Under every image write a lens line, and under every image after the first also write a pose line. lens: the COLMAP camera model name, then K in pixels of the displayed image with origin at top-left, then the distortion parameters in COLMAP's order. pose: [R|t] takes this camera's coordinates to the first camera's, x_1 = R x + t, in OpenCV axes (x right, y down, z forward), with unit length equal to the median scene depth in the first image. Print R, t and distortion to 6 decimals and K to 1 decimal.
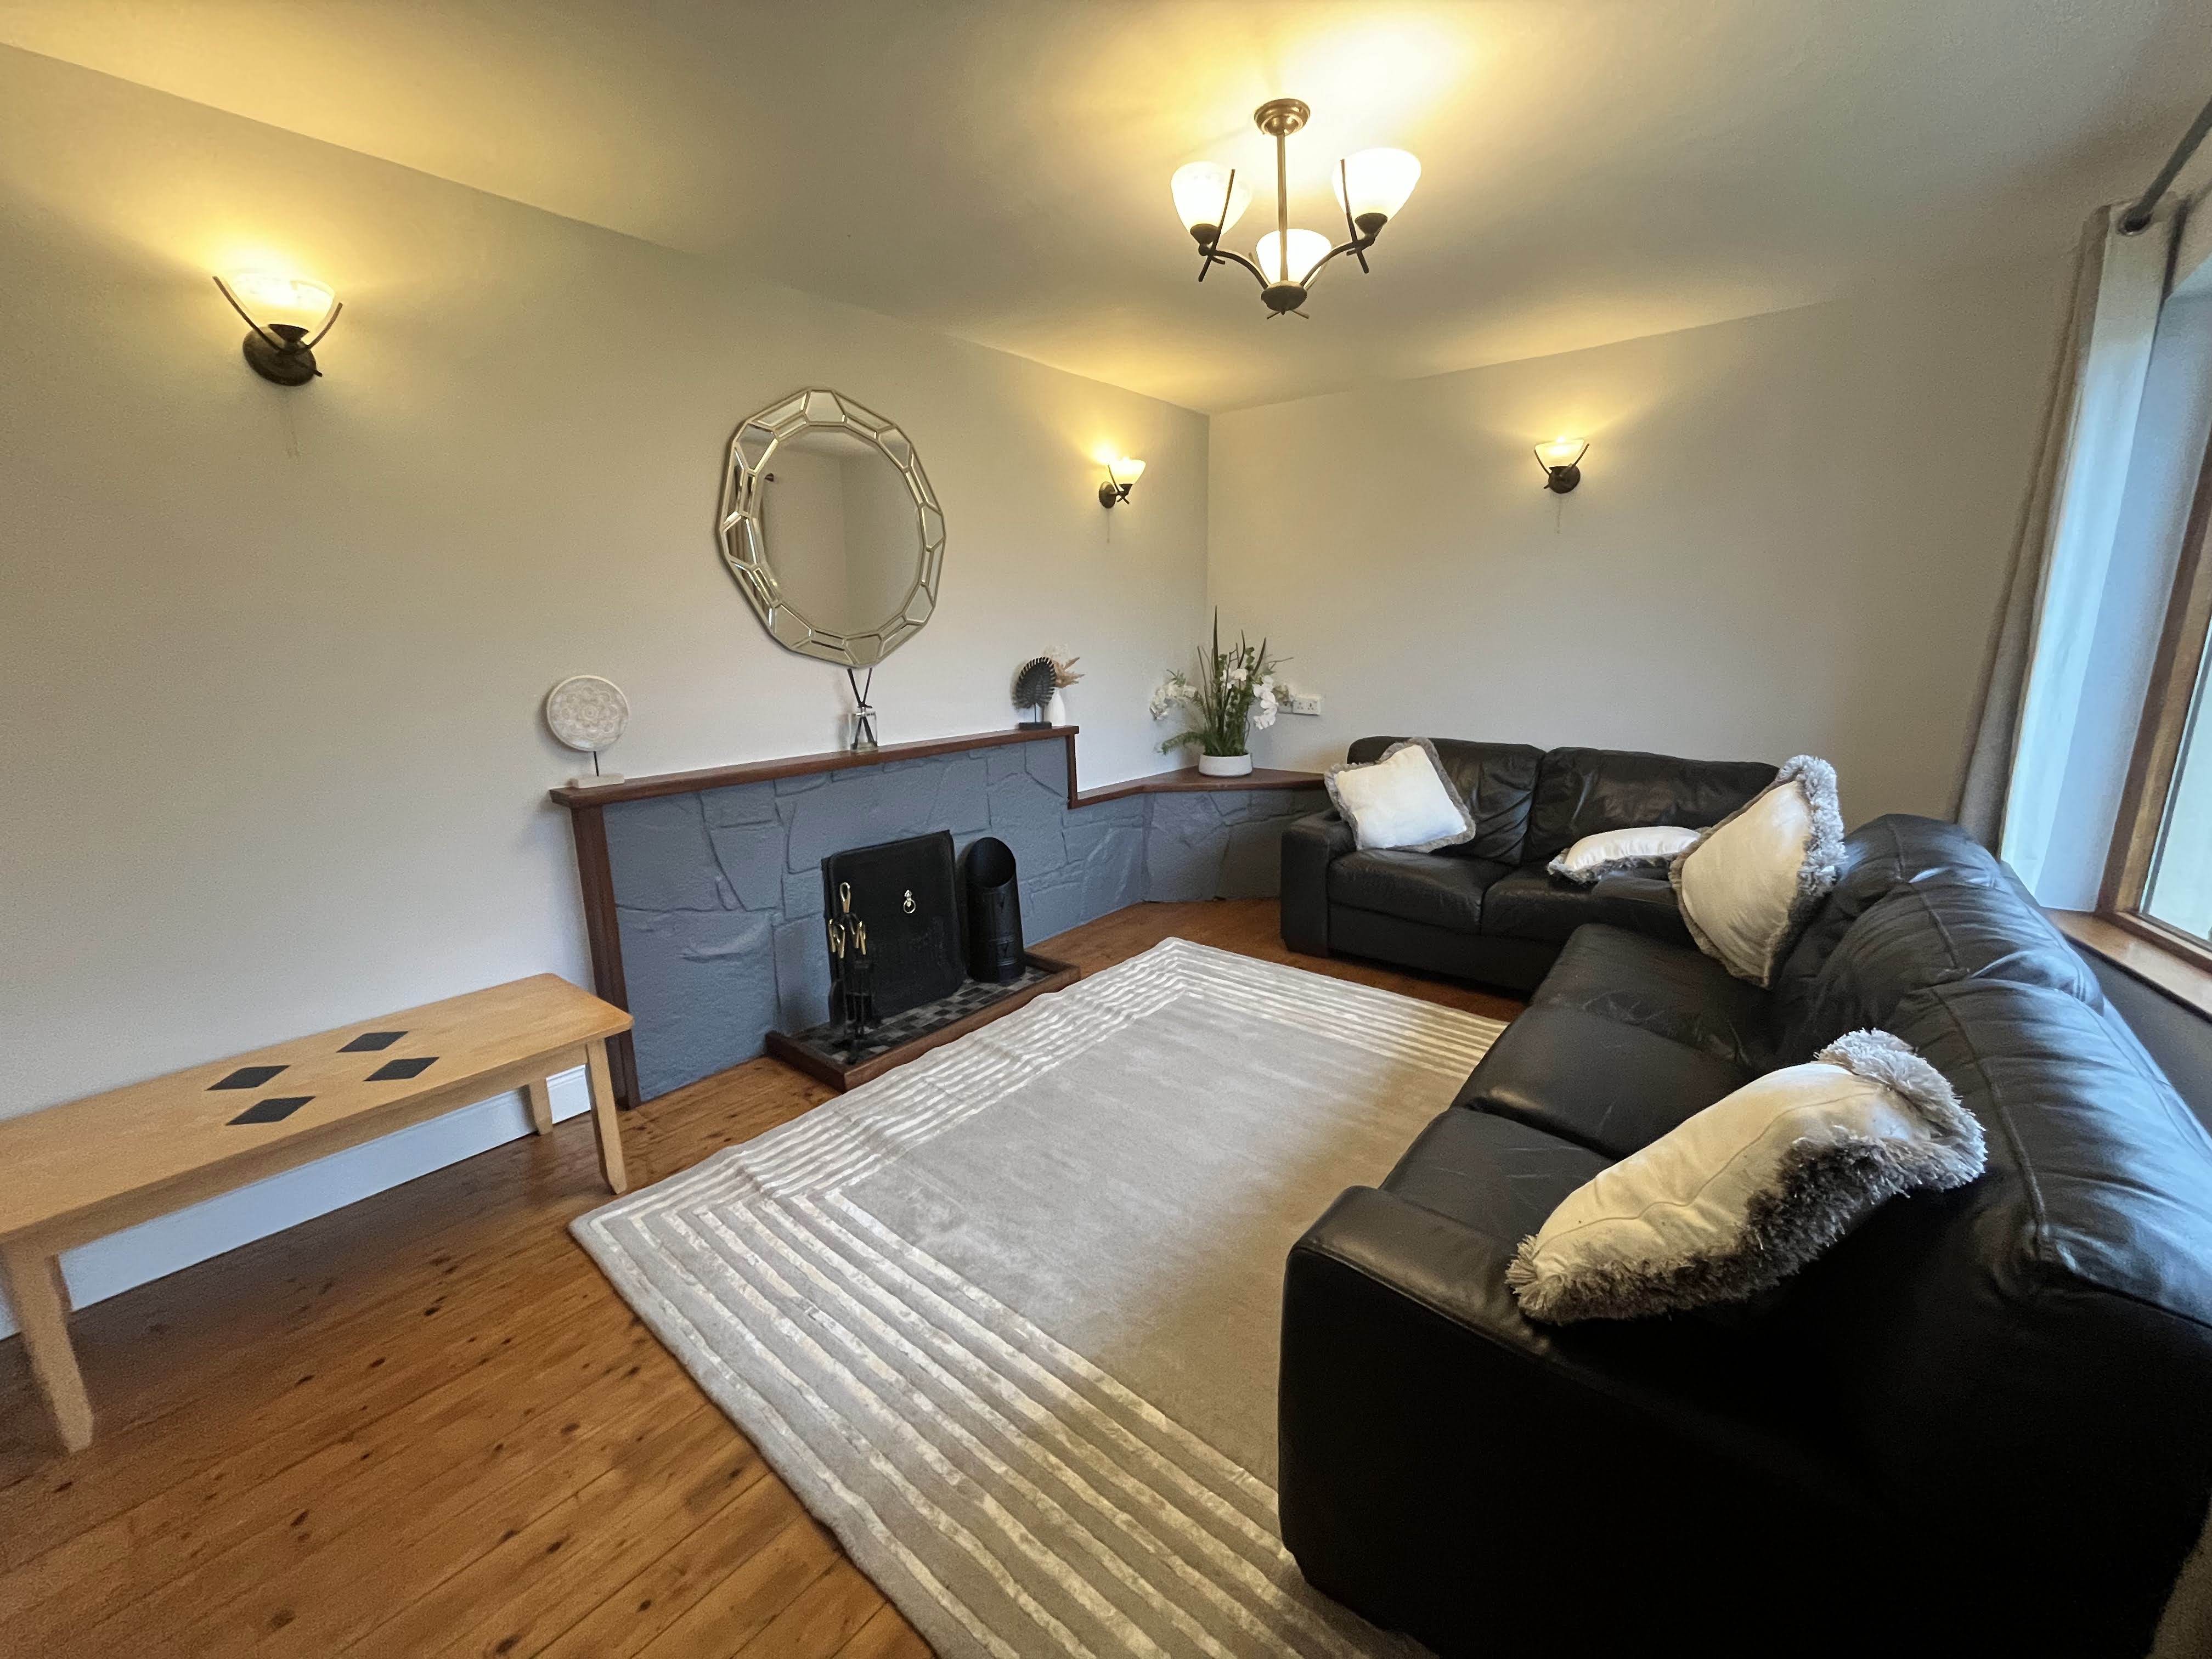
lens RADIAL K [[893.5, 0, 1106.0], [0, 893.5, 829.5], [0, 0, 1]] dist [-0.002514, -0.000418]
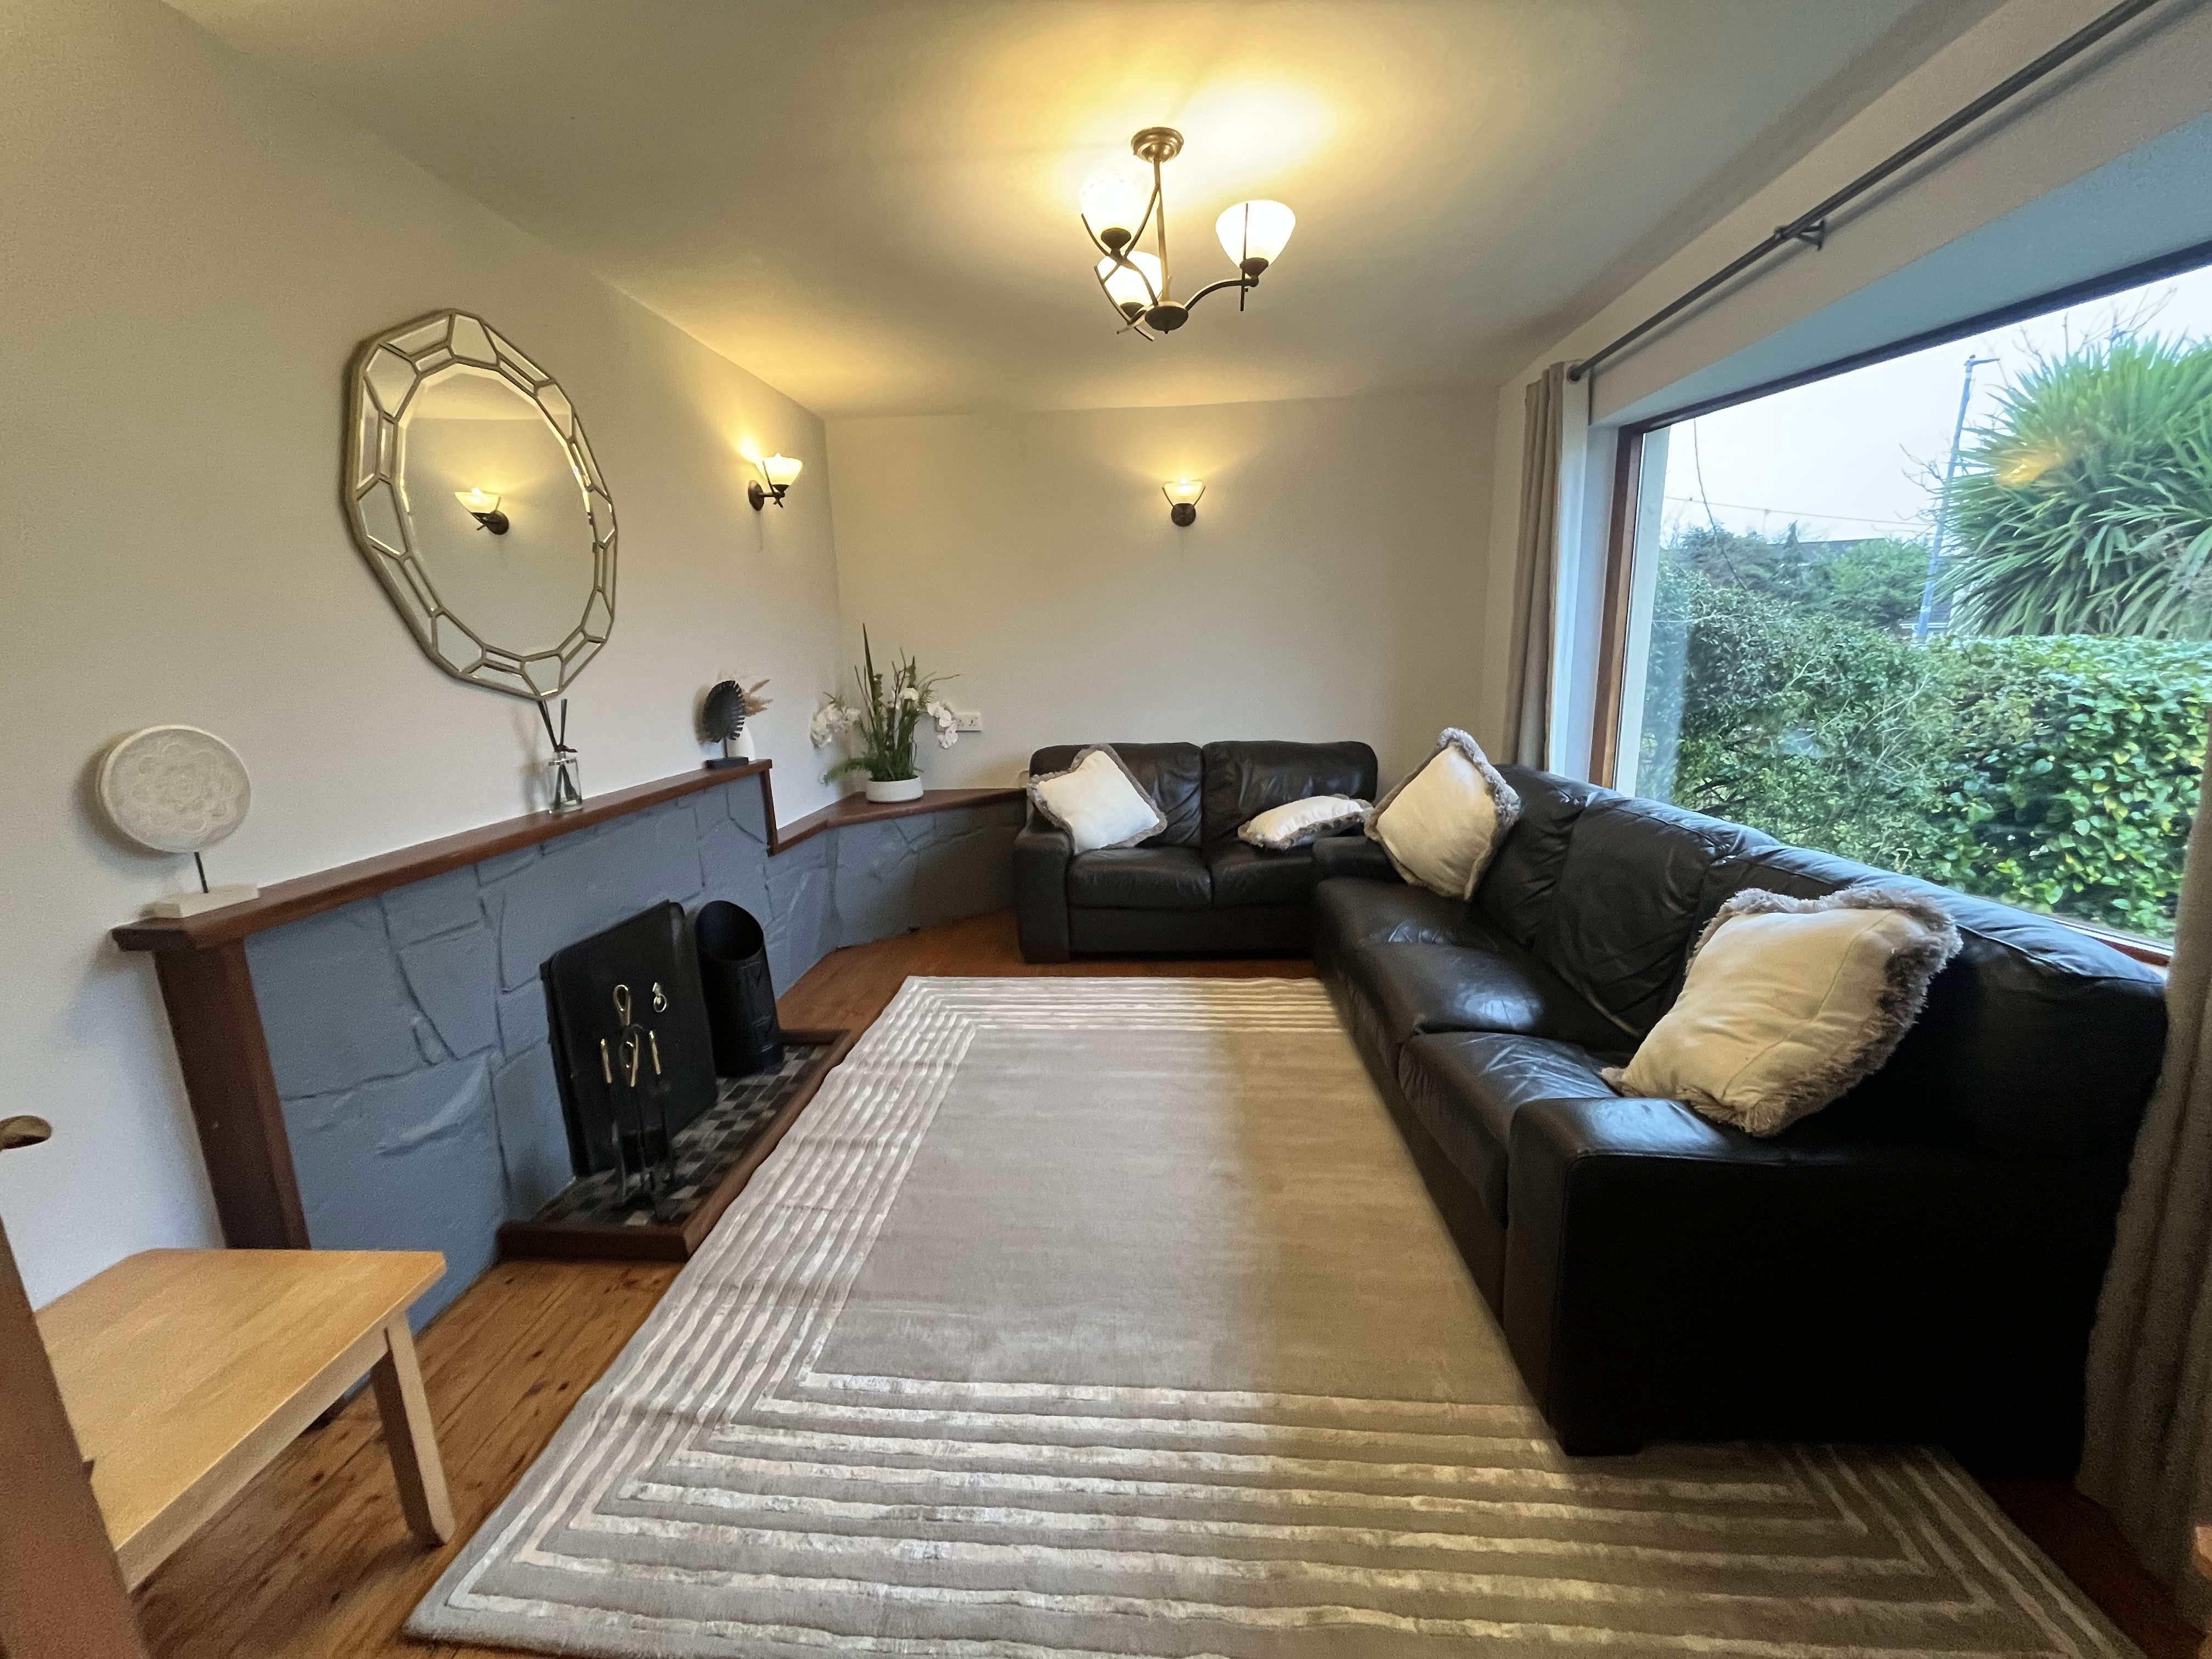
lens RADIAL K [[893.5, 0, 1106.0], [0, 893.5, 829.5], [0, 0, 1]] dist [-0.002514, -0.000418]
pose [[0.815433, -0.126946, 0.564760, -0.347851], [0.142883, 0.989608, 0.016139, -0.021656], [-0.560940, 0.067534, 0.825097, 0.147497]]
